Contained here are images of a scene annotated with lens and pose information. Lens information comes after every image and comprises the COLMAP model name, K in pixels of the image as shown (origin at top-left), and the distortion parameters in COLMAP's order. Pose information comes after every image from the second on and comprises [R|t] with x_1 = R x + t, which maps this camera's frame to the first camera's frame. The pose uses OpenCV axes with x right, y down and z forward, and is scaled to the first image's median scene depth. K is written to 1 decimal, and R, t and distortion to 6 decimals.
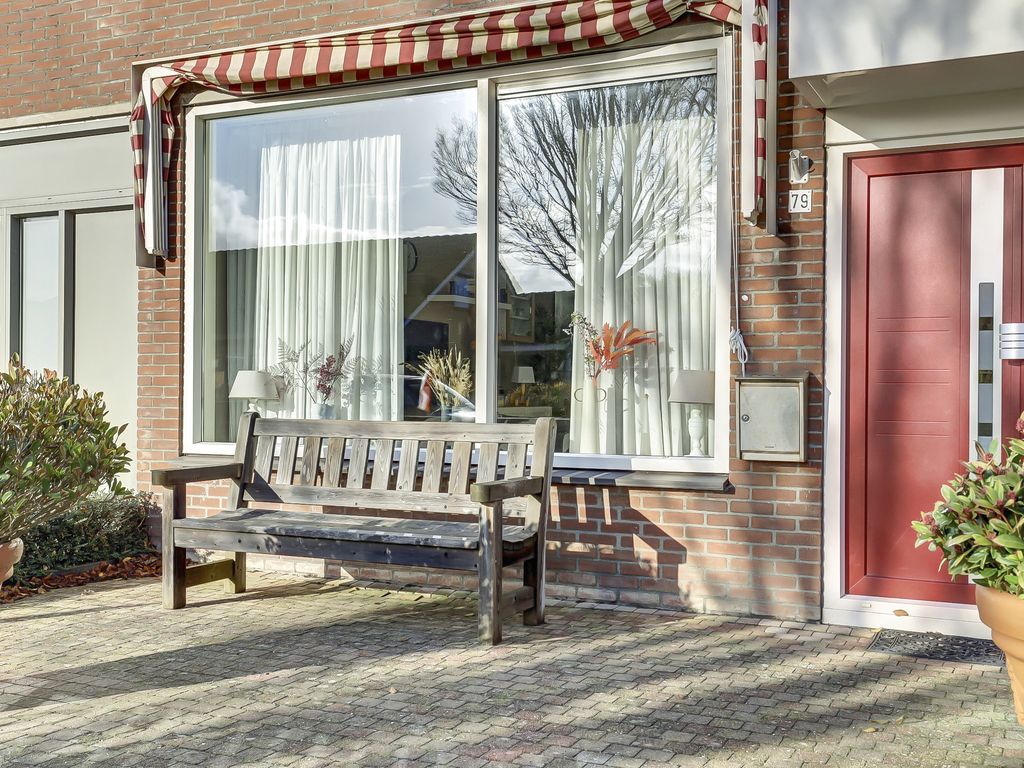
lens RADIAL K [[1140.0, 0, 512.0], [0, 1140.0, 404.6], [0, 0, 1]] dist [0.000470, 0.026250]
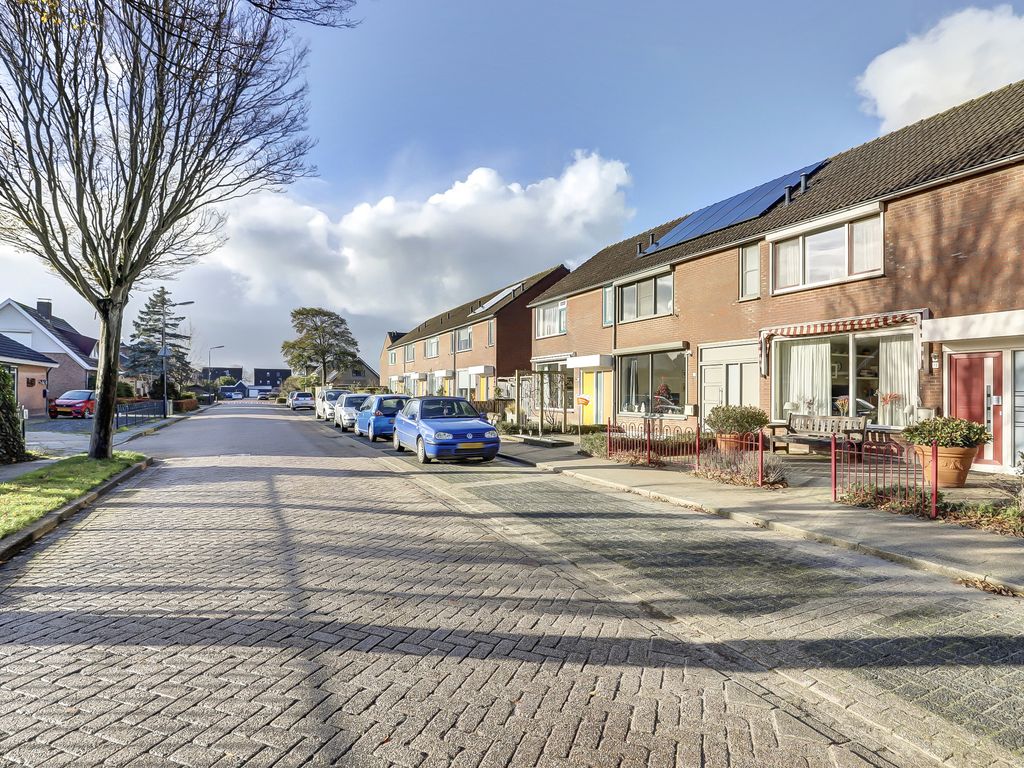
lens RADIAL K [[555.6, 0, 513.0], [0, 555.6, 391.9], [0, 0, 1]] dist [-0.004407, -0.001189]
pose [[0.785714, -0.005043, -0.618569, 0.245944], [-0.002121, 0.999939, -0.010845, -0.047662], [0.618586, 0.009833, 0.785656, -1.287782]]
